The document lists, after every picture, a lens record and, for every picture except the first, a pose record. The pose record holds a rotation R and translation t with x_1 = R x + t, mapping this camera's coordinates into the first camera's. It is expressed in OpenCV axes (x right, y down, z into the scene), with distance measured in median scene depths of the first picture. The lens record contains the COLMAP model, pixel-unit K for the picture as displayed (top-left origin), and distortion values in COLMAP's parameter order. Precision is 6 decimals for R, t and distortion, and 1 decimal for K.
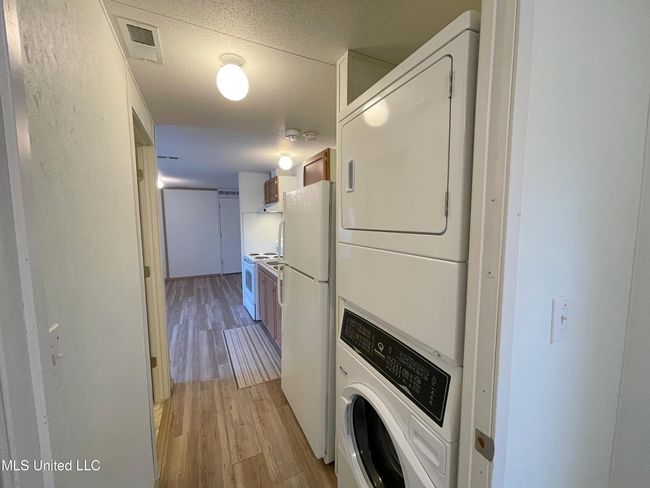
lens RADIAL K [[262.2, 0, 325.0], [0, 262.2, 244.0], [0, 0, 1]] dist [-0.001275, -0.000288]
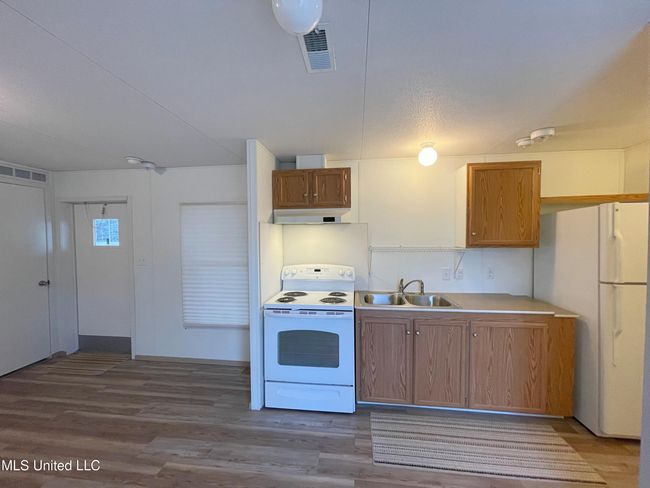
lens RADIAL K [[262.2, 0, 325.0], [0, 262.2, 244.0], [0, 0, 1]] dist [-0.001275, -0.000288]
pose [[0.546712, -0.022264, 0.837025, -0.757599], [0.082314, 0.996233, -0.027265, -0.058584], [-0.833265, 0.083805, 0.546485, 0.706532]]
